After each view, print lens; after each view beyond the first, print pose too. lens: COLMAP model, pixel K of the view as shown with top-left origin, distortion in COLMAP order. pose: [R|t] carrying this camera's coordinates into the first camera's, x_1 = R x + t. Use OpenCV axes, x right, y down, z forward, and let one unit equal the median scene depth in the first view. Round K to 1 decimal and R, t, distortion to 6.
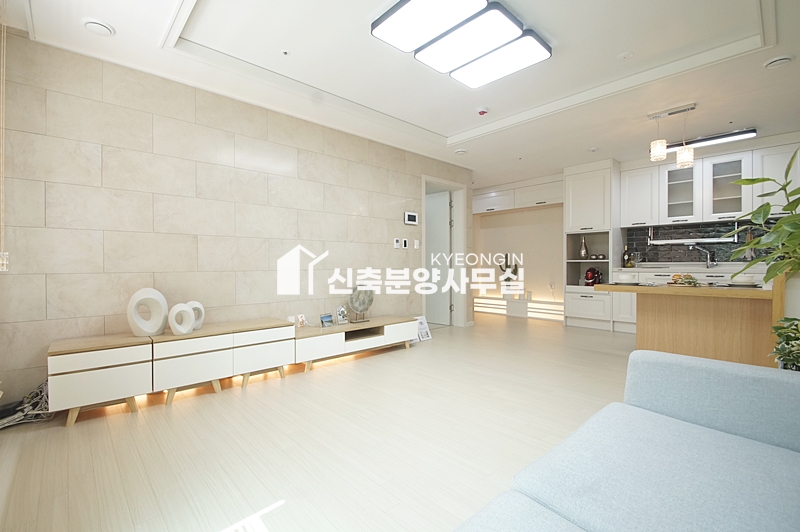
lens RADIAL K [[352.9, 0, 399.3], [0, 352.9, 264.4], [0, 0, 1]] dist [0.003094, -0.009319]
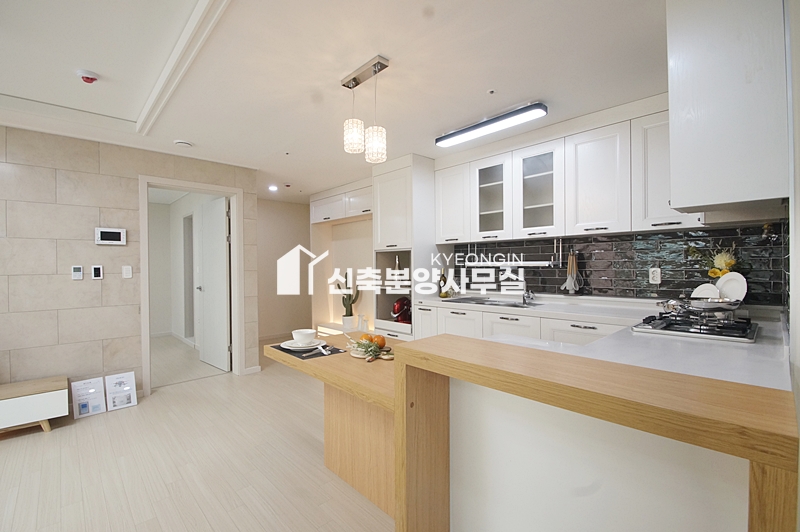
lens RADIAL K [[352.9, 0, 398.9], [0, 352.9, 267.4], [0, 0, 1]] dist [0.003094, -0.009319]
pose [[0.999875, -0.006649, 0.014312, 0.596228], [0.006560, 0.999959, 0.006206, -0.066673], [-0.014352, -0.006112, 0.999878, 0.269899]]
